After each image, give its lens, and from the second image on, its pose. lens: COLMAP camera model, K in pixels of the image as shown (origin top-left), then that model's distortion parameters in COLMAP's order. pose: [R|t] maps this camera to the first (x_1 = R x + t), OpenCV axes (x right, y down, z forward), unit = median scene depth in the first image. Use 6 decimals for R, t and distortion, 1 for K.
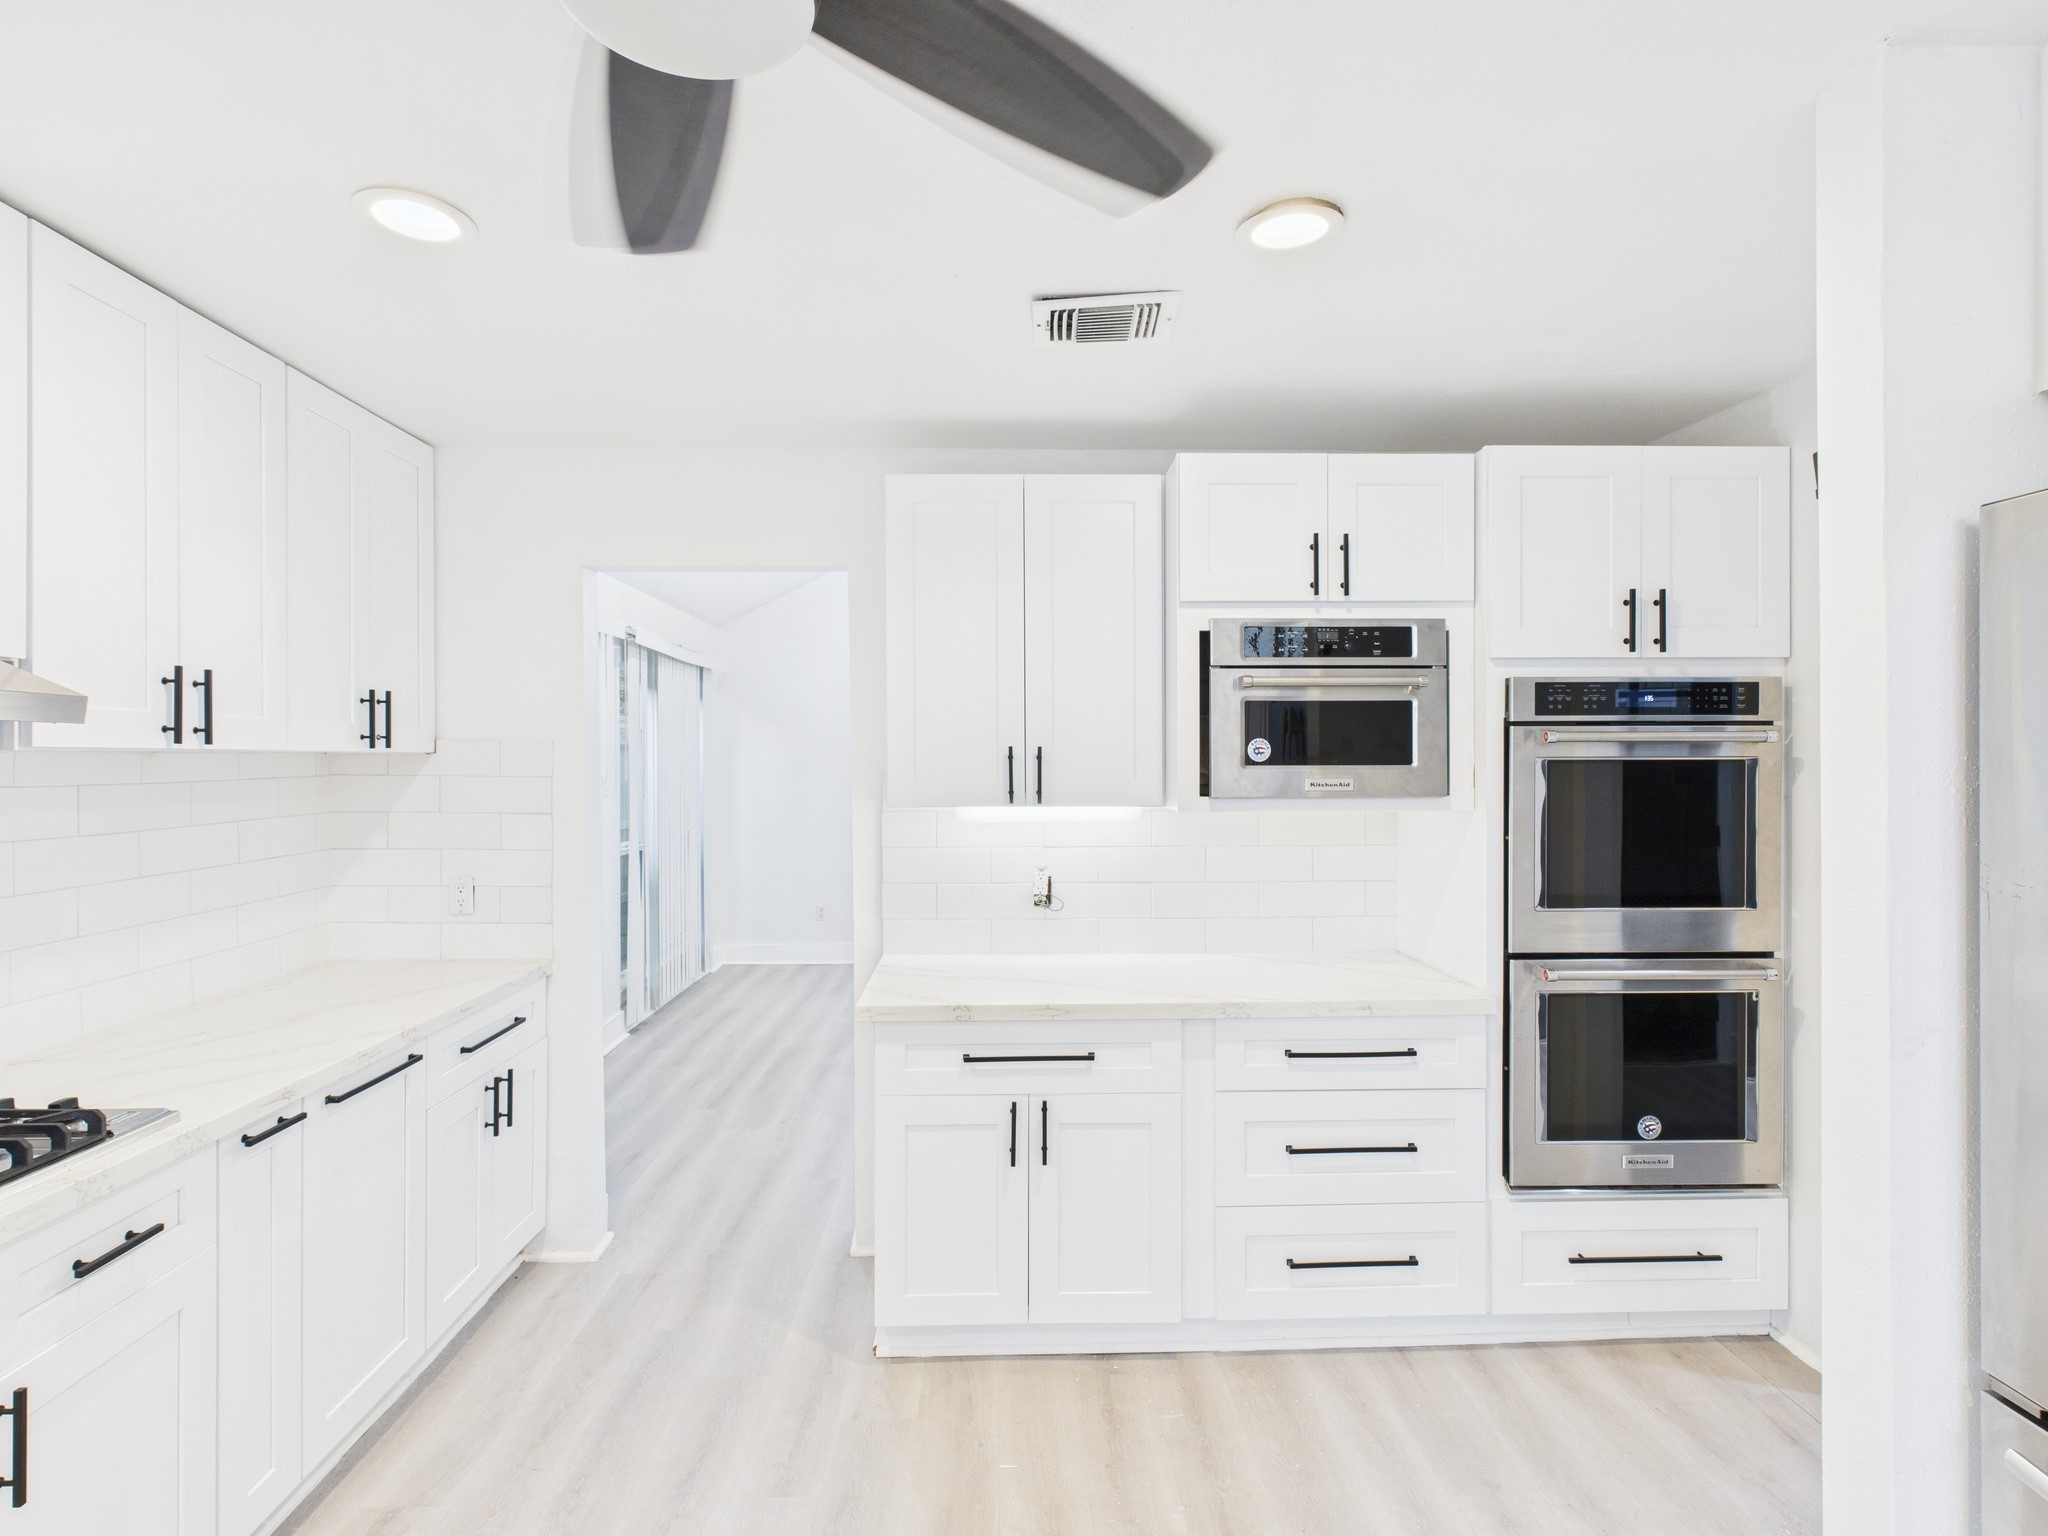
lens RADIAL K [[1091.5, 0, 1025.2], [0, 1091.5, 760.6], [0, 0, 1]] dist [-0.000468, -0.000214]
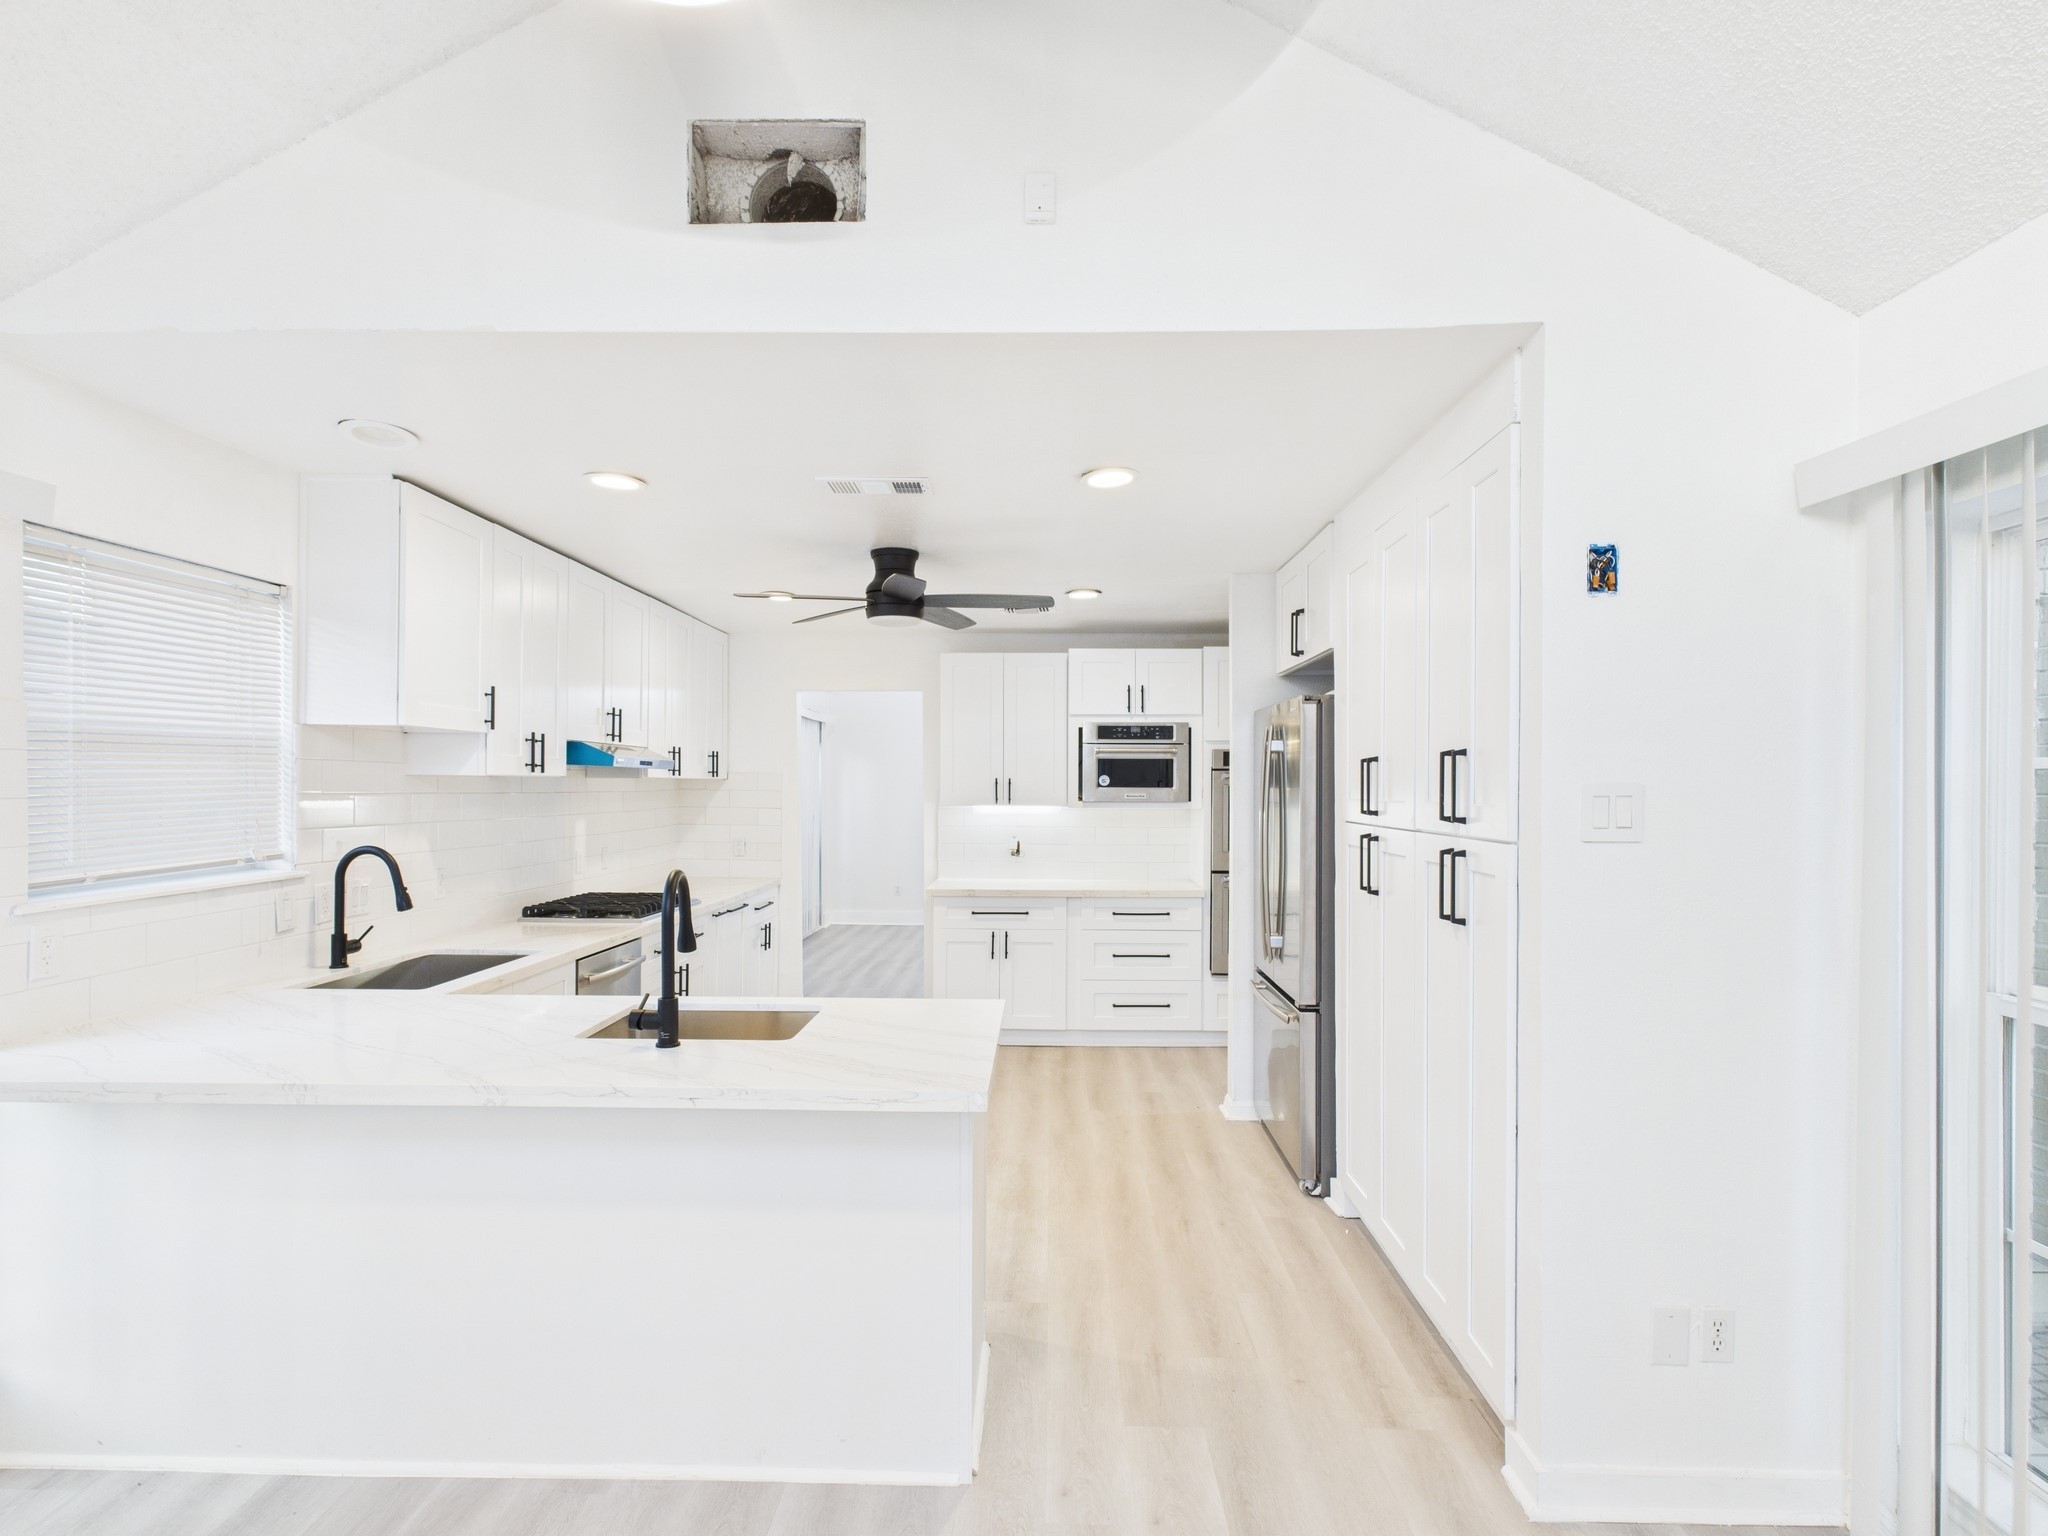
lens RADIAL K [[1091.5, 0, 1025.2], [0, 1091.5, 760.6], [0, 0, 1]] dist [-0.000468, -0.000214]
pose [[0.998421, 0.005299, -0.055927, 0.176414], [-0.006707, 0.999664, -0.025030, 0.006789], [0.055775, 0.025365, 0.998121, -1.253511]]
